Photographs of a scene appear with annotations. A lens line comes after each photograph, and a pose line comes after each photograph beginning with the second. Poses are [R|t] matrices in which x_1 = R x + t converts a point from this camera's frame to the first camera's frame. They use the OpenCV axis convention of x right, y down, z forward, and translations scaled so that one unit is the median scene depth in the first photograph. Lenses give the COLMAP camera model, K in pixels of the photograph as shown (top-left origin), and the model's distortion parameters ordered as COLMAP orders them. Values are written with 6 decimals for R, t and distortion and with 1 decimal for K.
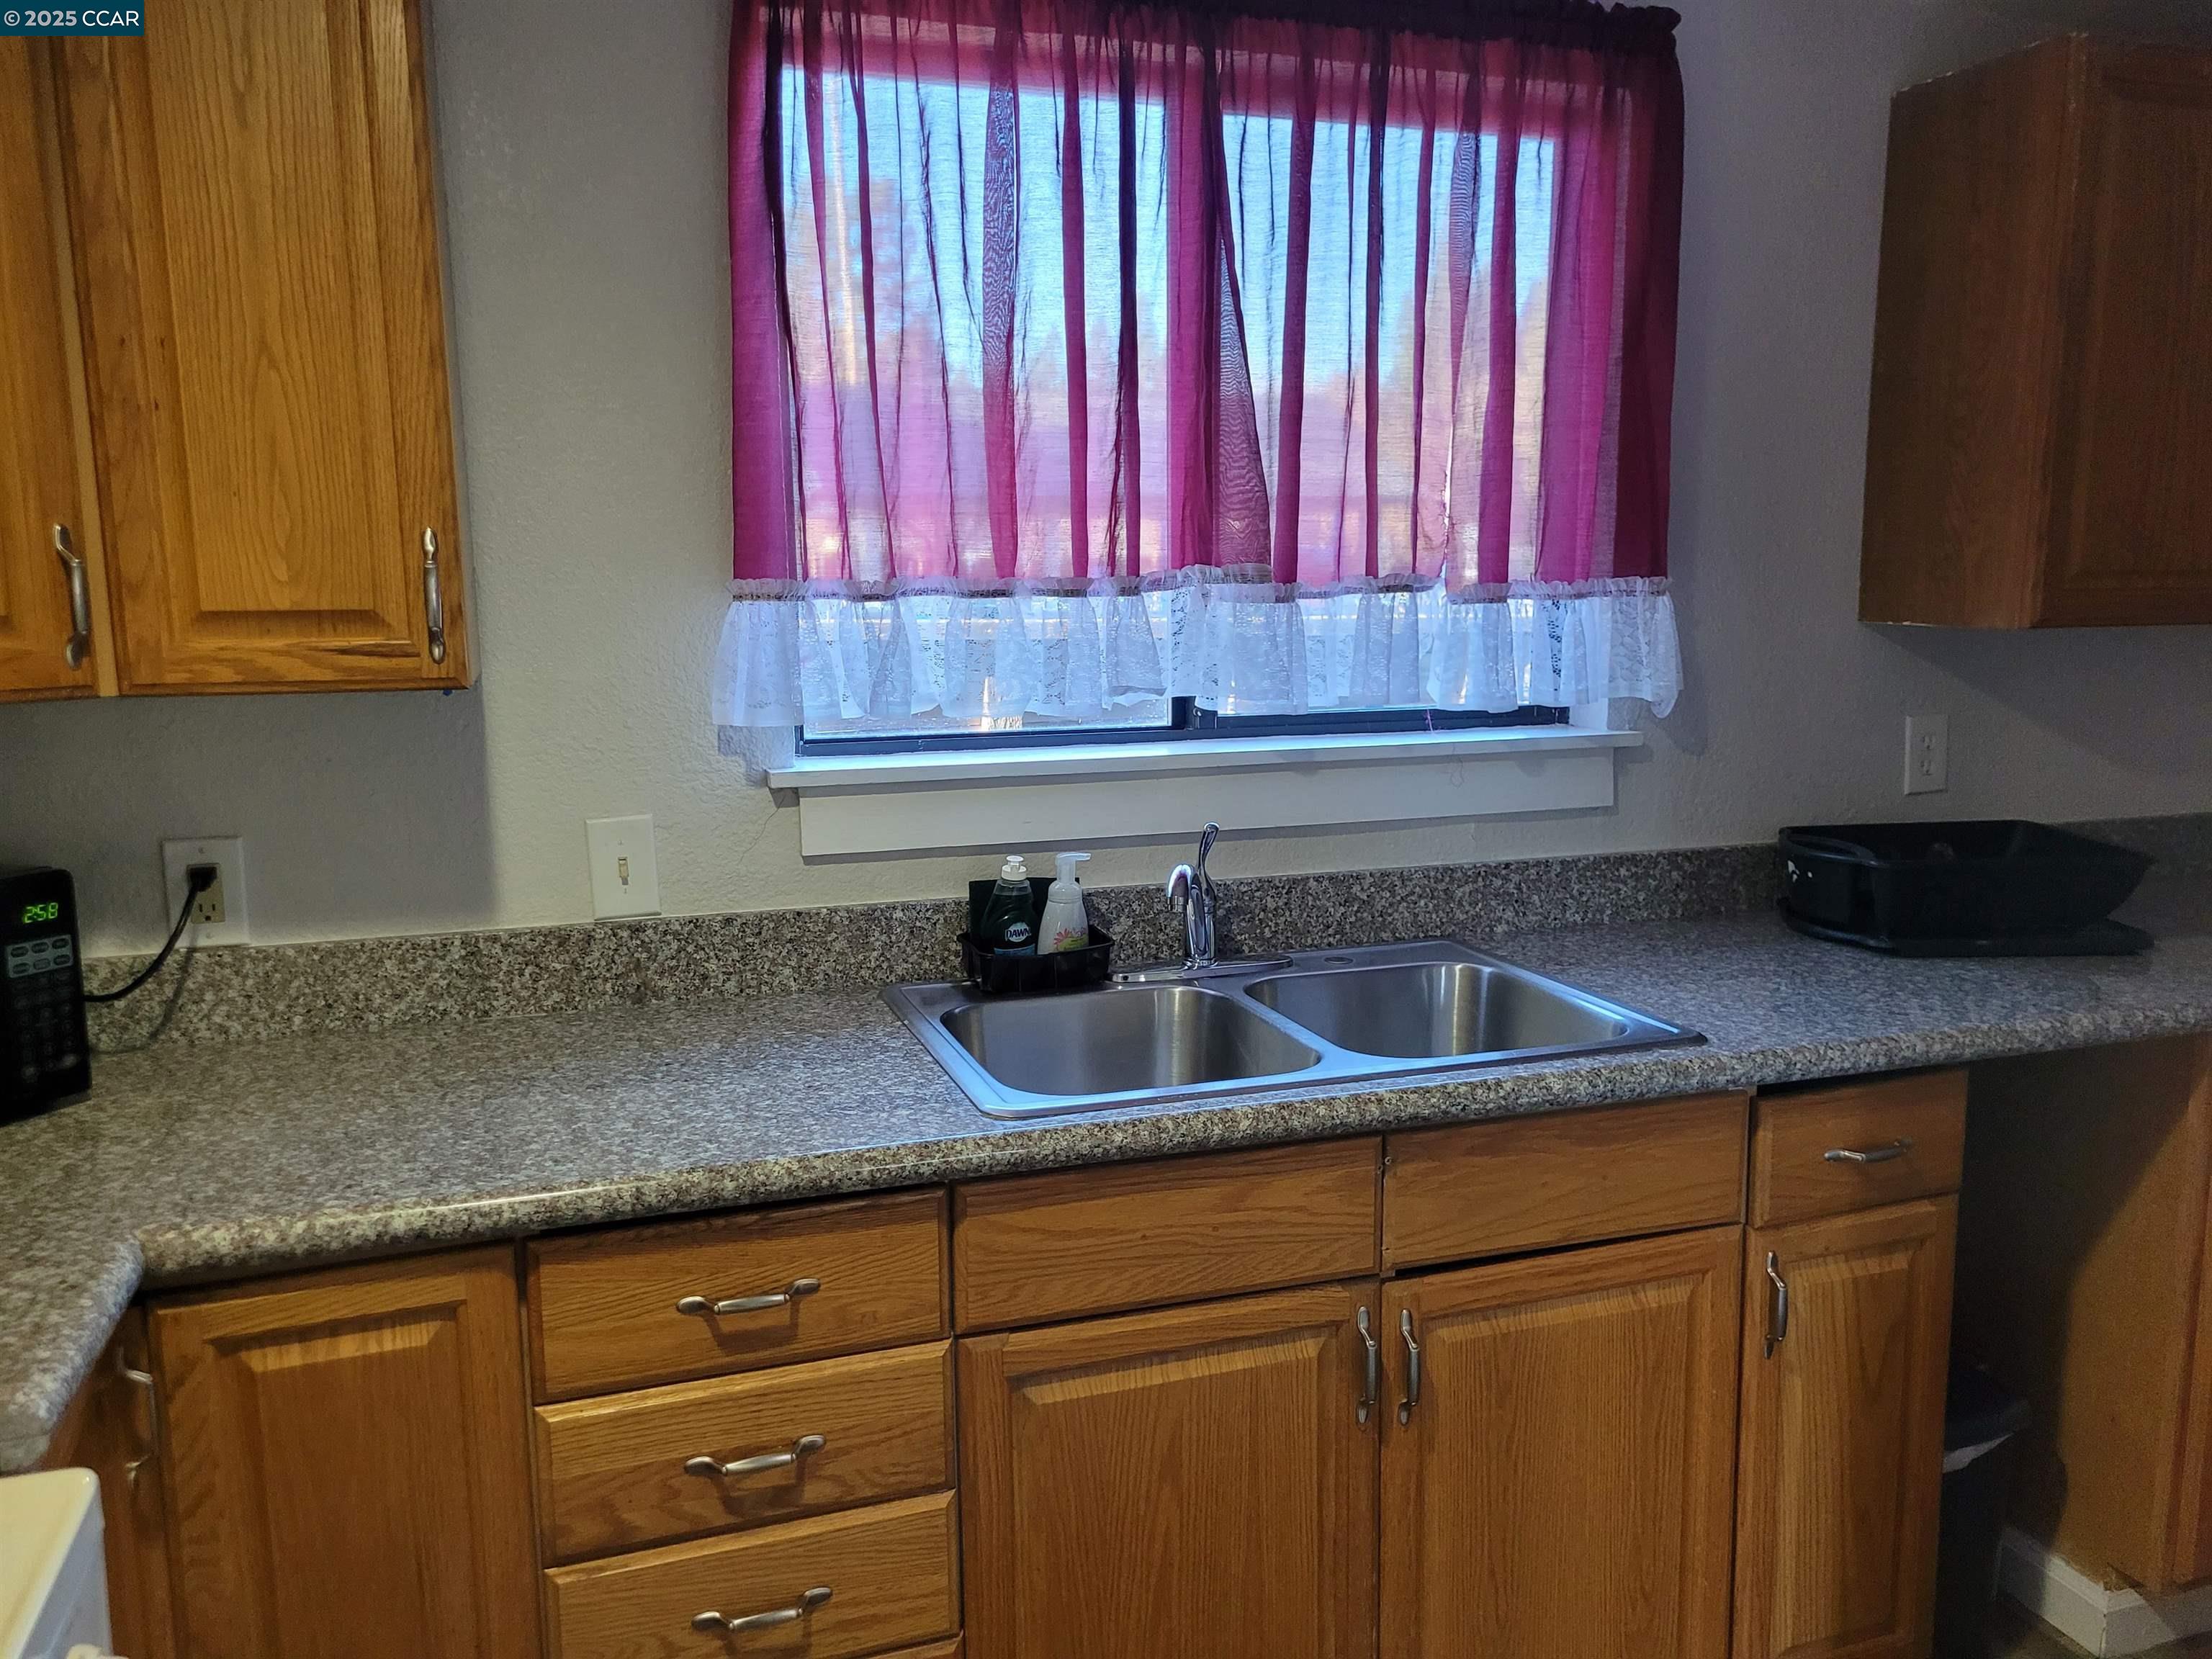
lens RADIAL K [[1683.3, 0, 1124.0], [0, 1683.3, 822.2], [0, 0, 1]] dist [0.041178, -0.020662]
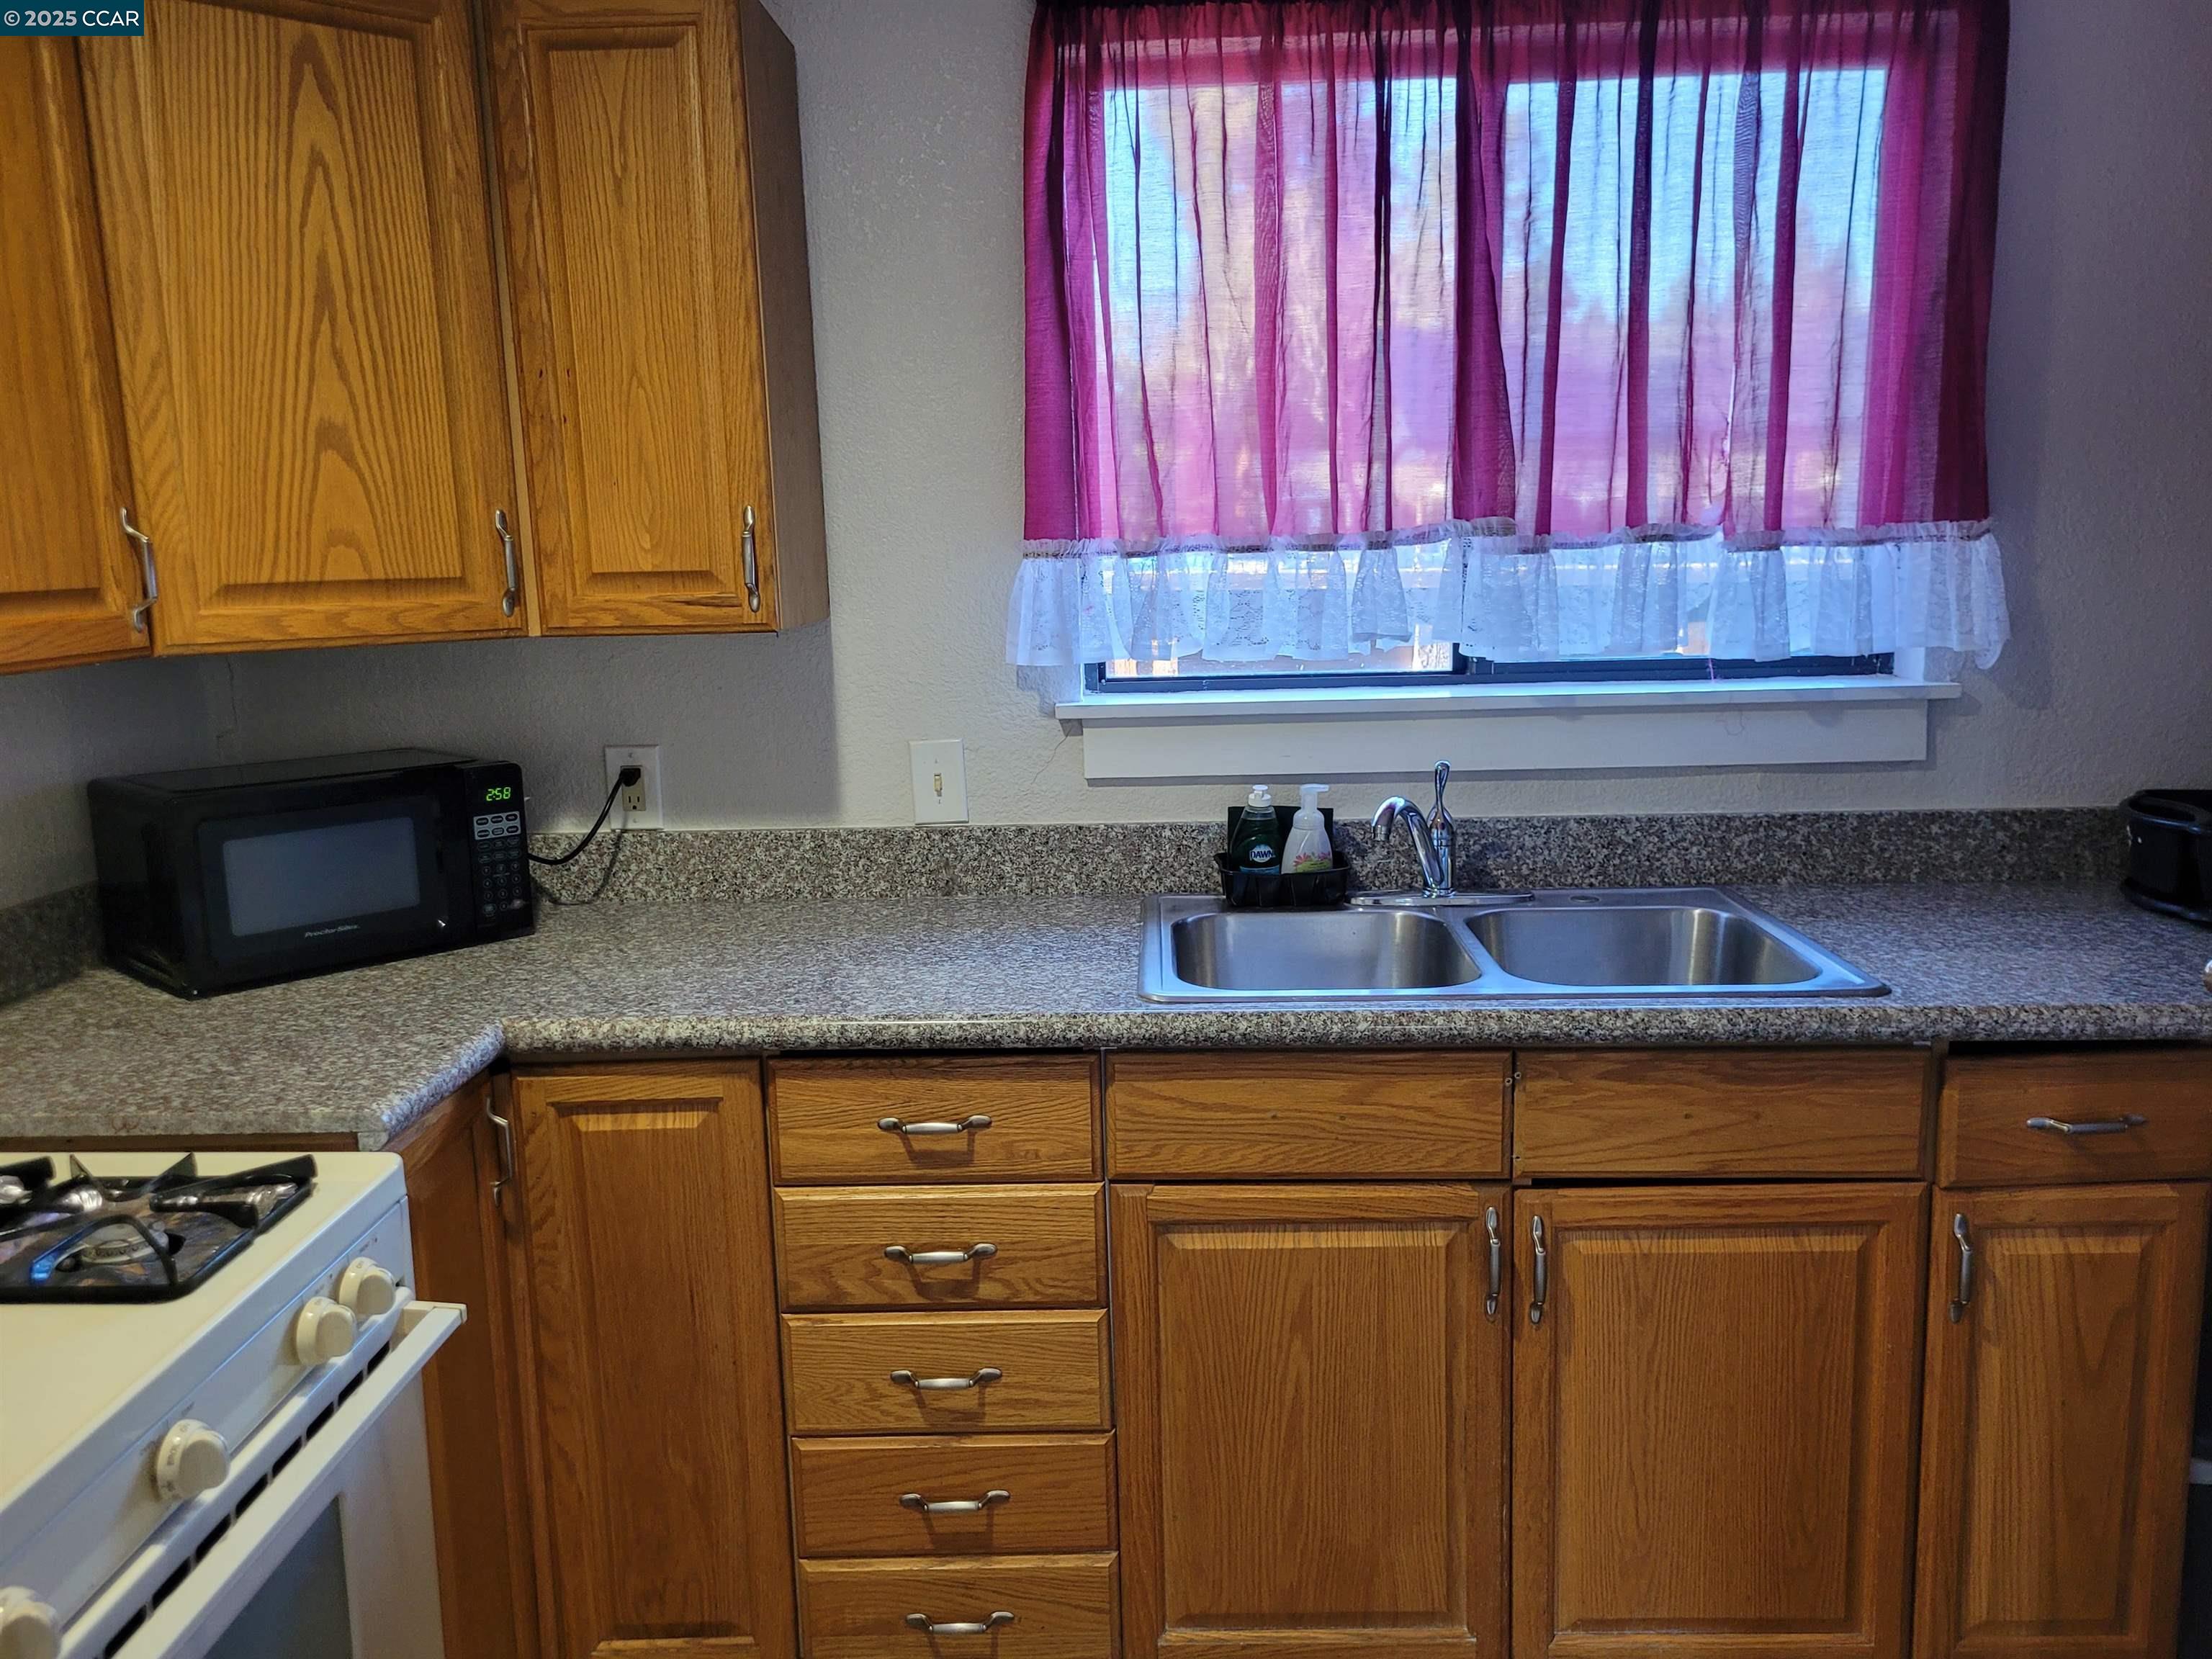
lens RADIAL K [[1683.3, 0, 1124.0], [0, 1683.3, 822.2], [0, 0, 1]] dist [0.041178, -0.020662]
pose [[0.936085, 0.044183, -0.348988, 0.289728], [-0.033719, 0.998783, 0.036007, 0.008939], [0.350154, -0.021938, 0.936435, -0.092257]]
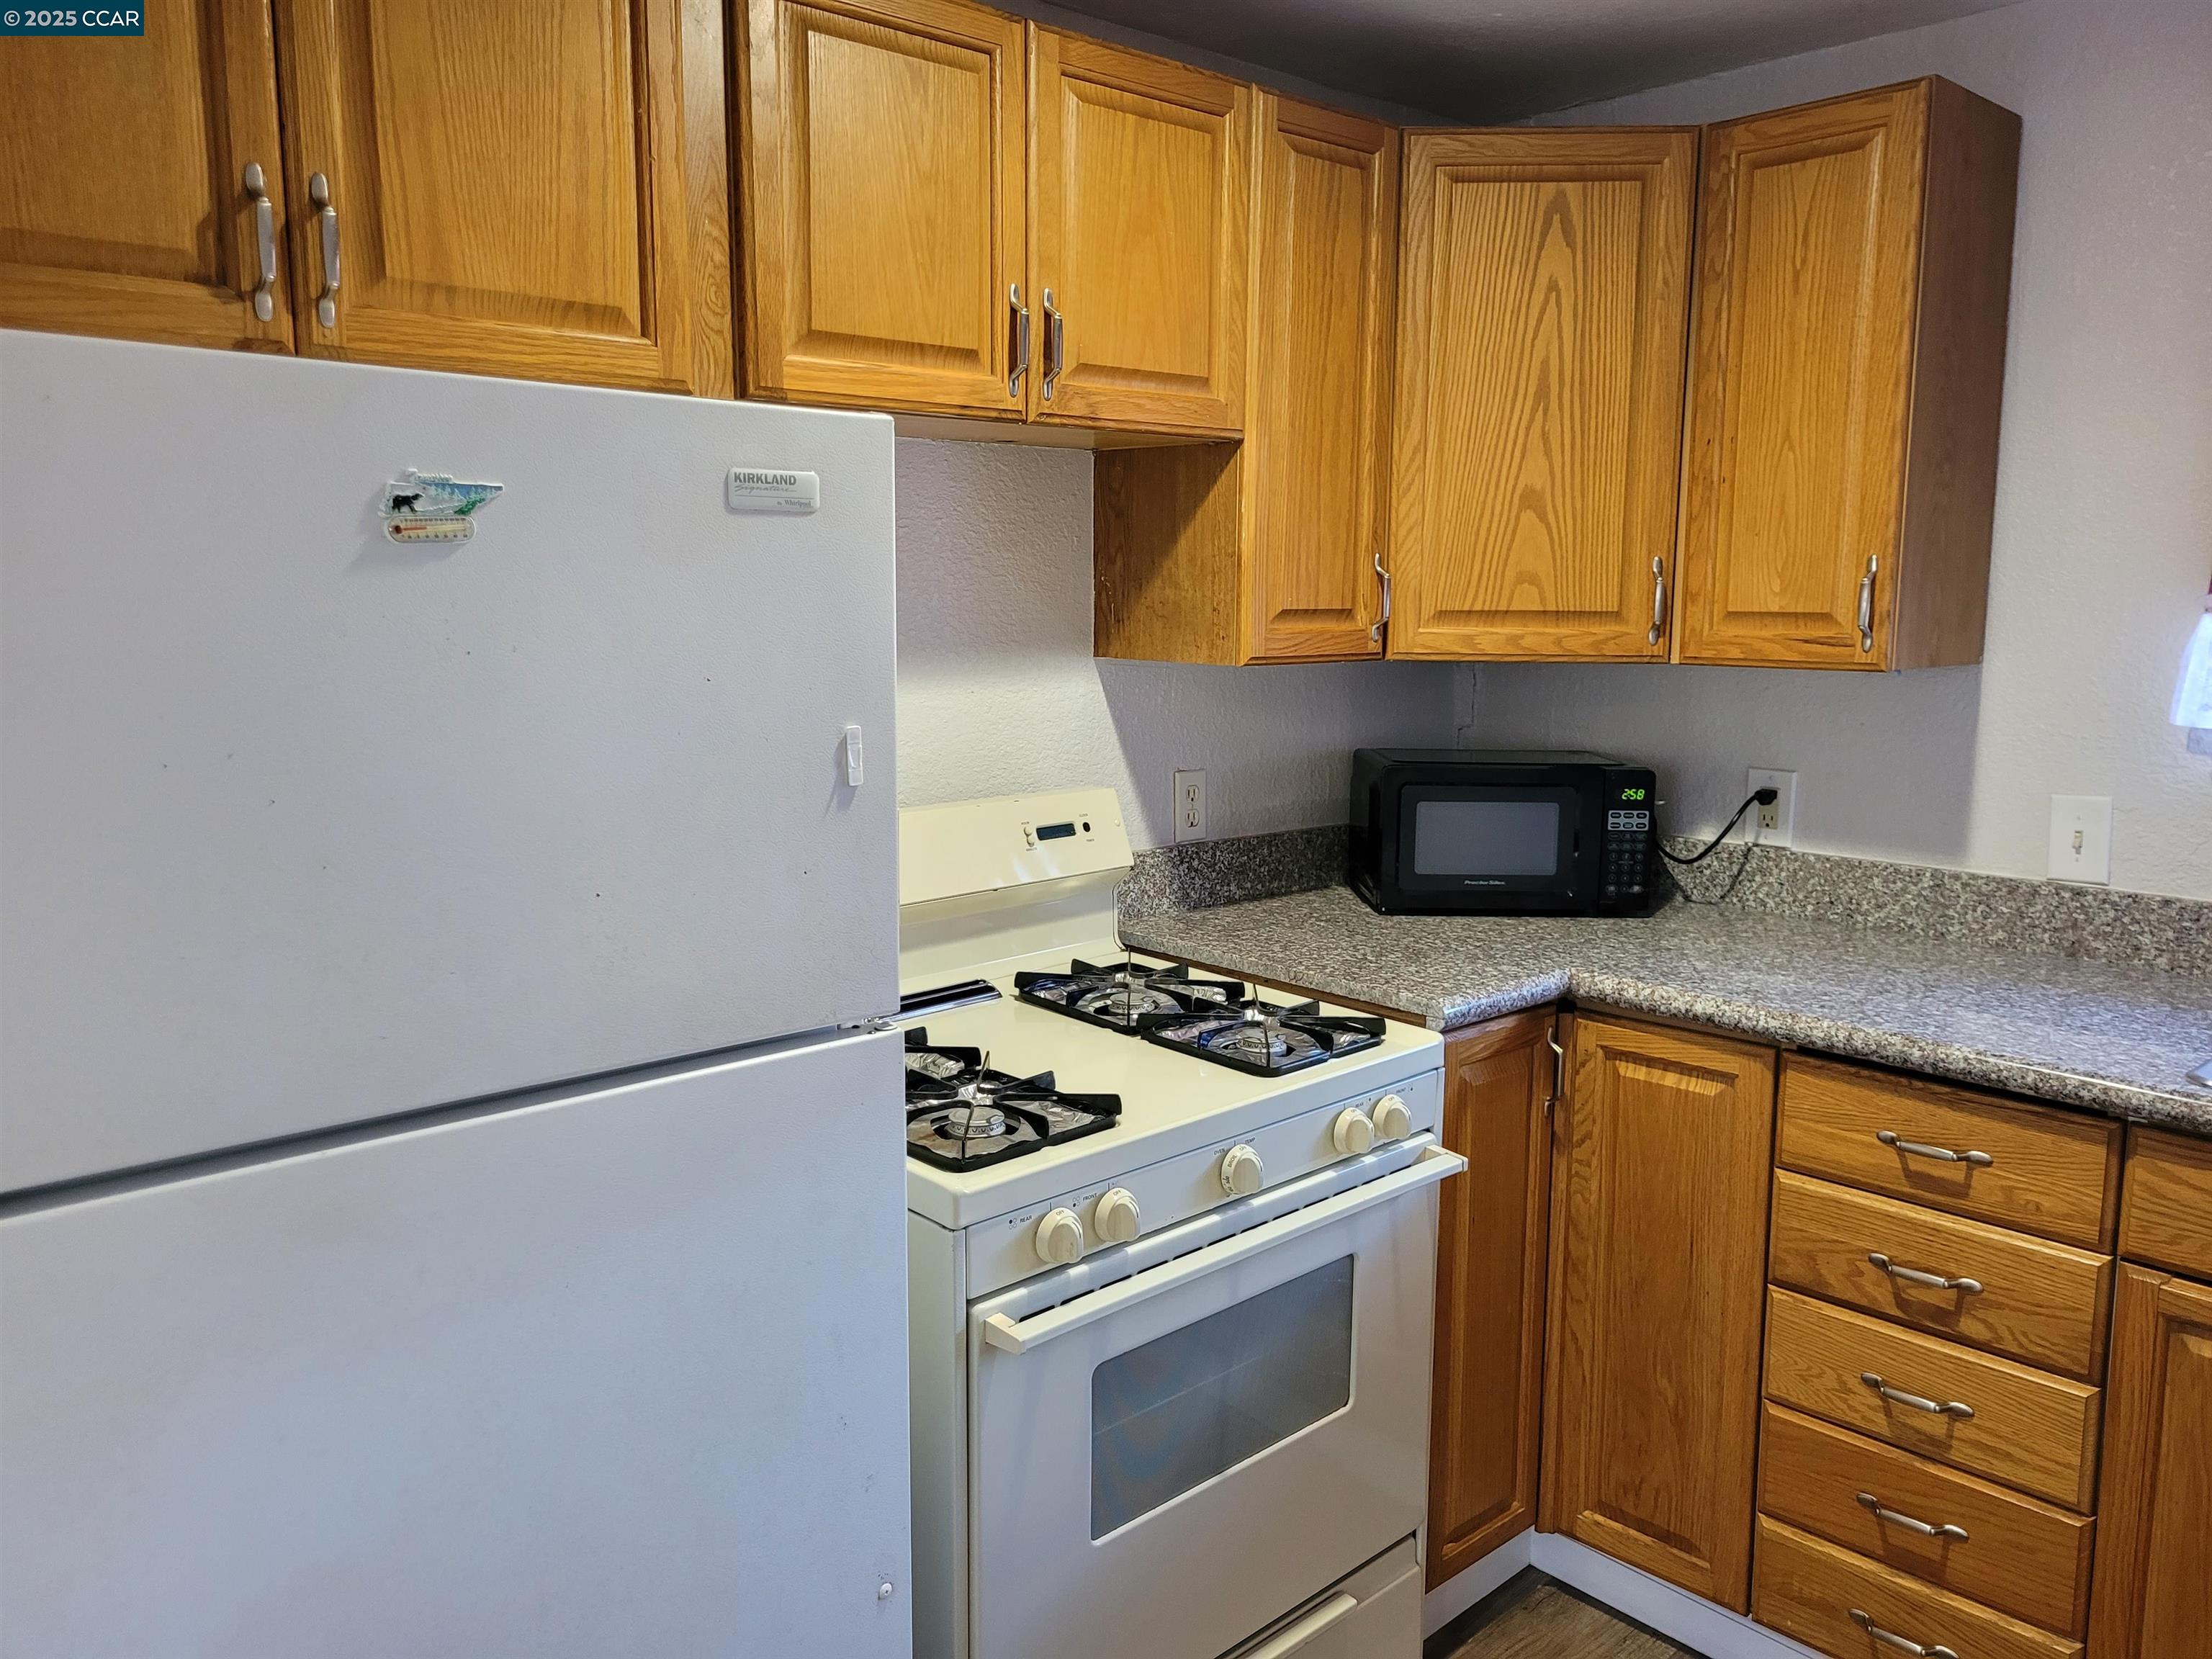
lens RADIAL K [[1700.8, 0, 1094.3], [0, 1700.8, 810.4], [0, 0, 1]] dist [0.051315, -0.036154]
pose [[0.398458, 0.129854, -0.907948, 0.597017], [-0.142893, 0.986628, 0.078397, 0.012673], [0.905987, 0.098502, 0.411685, -0.126950]]
